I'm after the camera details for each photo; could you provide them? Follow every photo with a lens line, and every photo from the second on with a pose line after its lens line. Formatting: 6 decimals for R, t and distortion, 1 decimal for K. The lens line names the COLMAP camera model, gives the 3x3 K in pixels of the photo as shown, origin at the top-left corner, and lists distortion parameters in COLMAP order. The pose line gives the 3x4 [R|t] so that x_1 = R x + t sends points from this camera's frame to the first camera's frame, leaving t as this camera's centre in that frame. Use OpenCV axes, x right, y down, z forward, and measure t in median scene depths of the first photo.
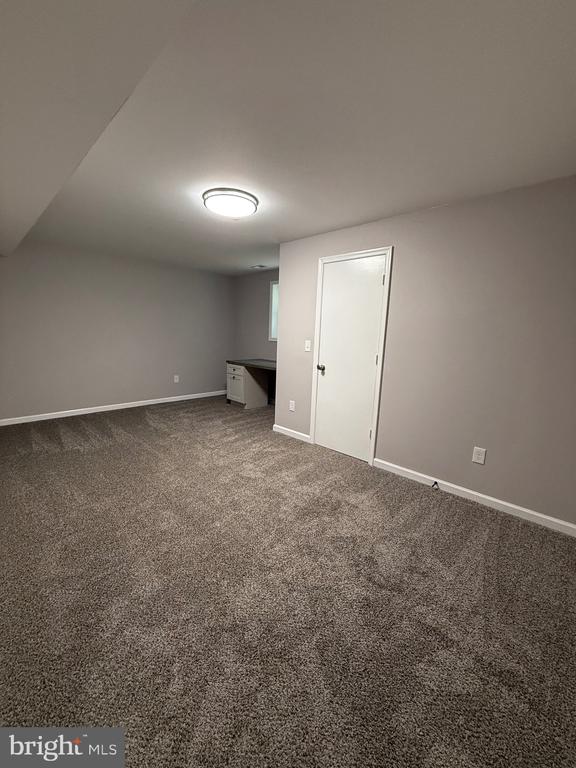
lens RADIAL K [[305.4, 0, 286.8], [0, 305.4, 381.6], [0, 0, 1]] dist [-0.000758, 0.000358]
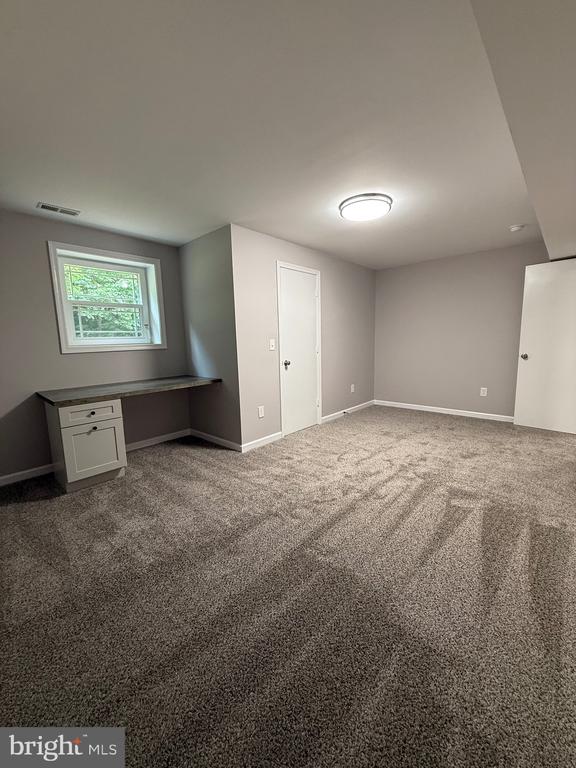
lens RADIAL K [[305.4, 0, 286.8], [0, 305.4, 381.6], [0, 0, 1]] dist [-0.000758, 0.000358]
pose [[-0.024678, -0.178078, 0.983707, -0.927953], [0.179303, 0.967261, 0.179599, -0.169991], [-0.983484, 0.180814, 0.008060, 0.960667]]
